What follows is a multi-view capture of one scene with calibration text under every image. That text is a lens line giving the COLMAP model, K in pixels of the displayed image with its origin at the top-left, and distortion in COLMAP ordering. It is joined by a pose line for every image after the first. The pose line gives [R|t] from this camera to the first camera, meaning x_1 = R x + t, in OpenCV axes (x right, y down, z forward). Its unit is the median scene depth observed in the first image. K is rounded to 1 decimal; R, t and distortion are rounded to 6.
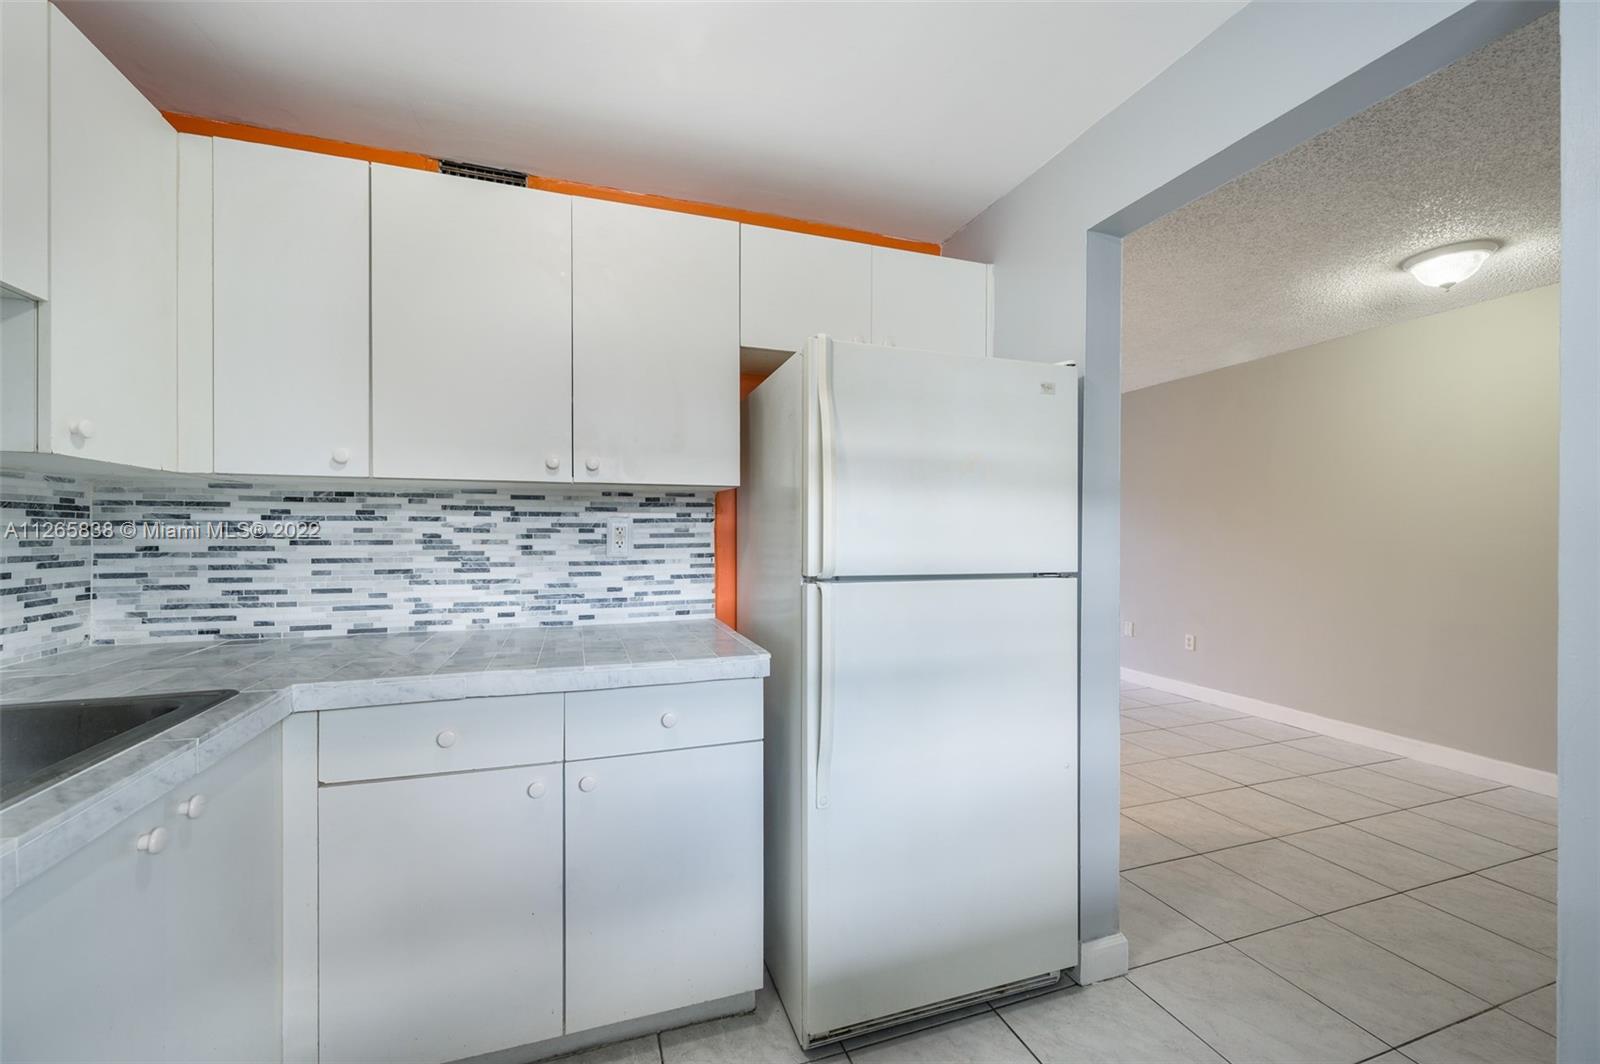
lens RADIAL K [[637.8, 0, 798.5], [0, 637.8, 534.2], [0, 0, 1]] dist [-0.000398, -0.000014]
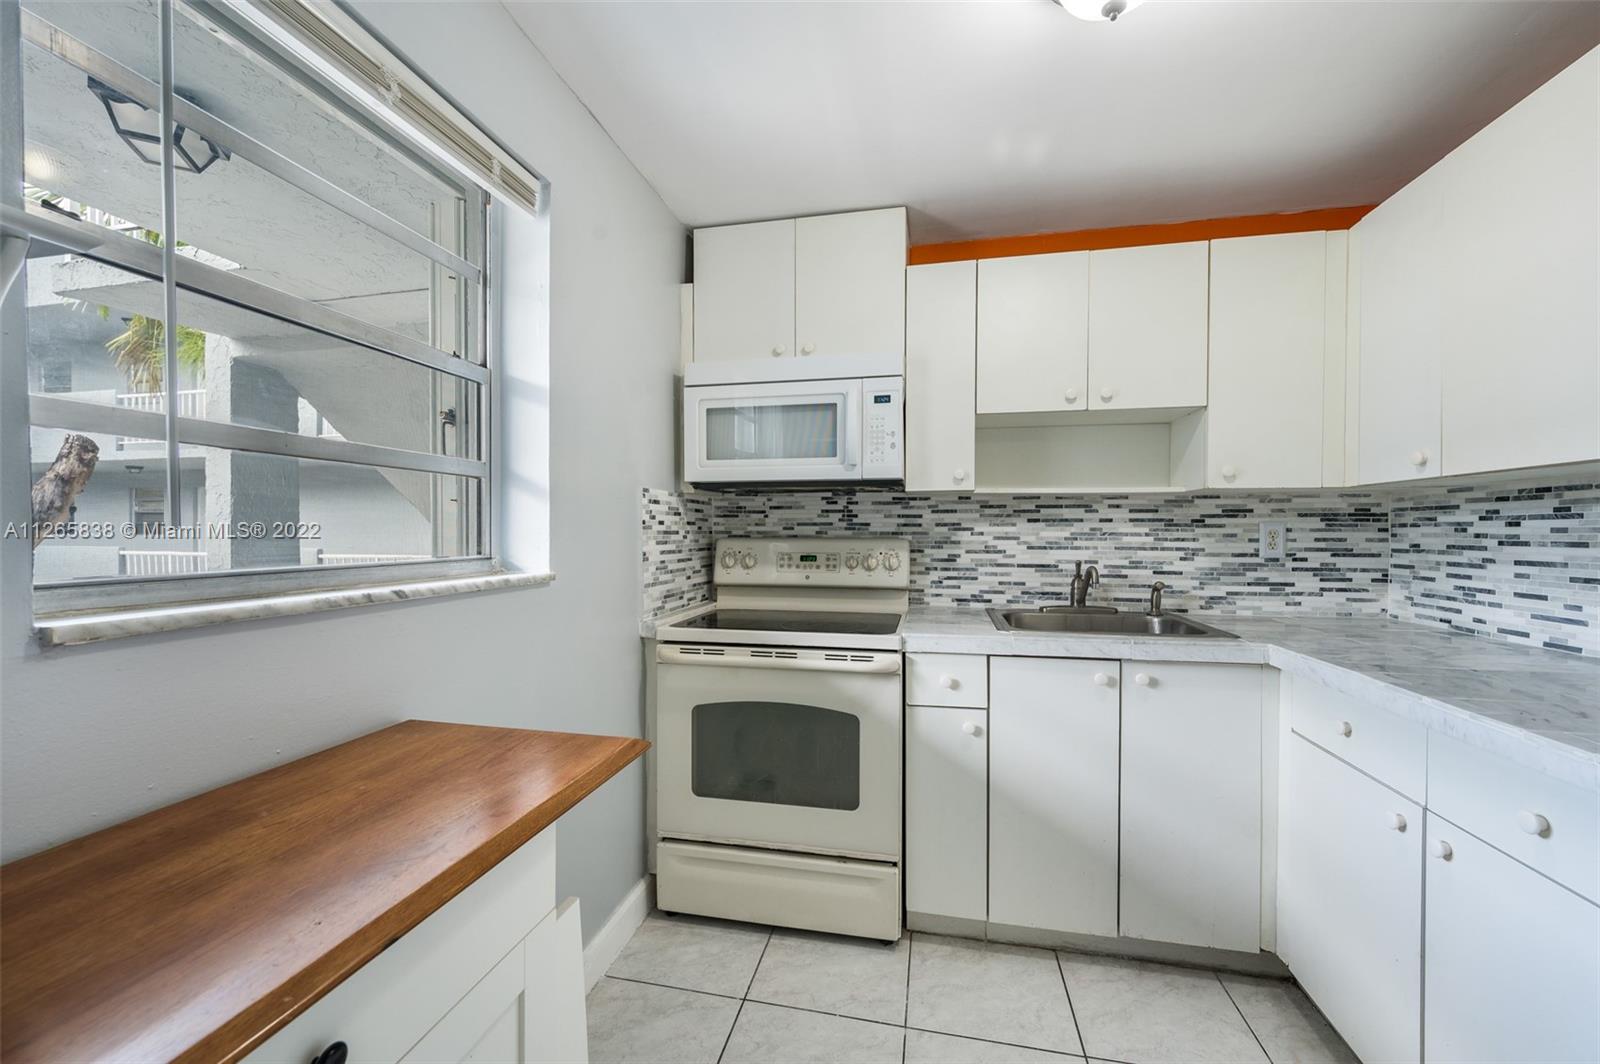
lens RADIAL K [[637.8, 0, 799.4], [0, 637.8, 534.0], [0, 0, 1]] dist [-0.000398, -0.000014]
pose [[-0.518649, 0.000813, -0.854987, 0.626139], [-0.005748, 0.999974, 0.004438, 0.001211], [0.854968, 0.007217, -0.518630, 0.600540]]
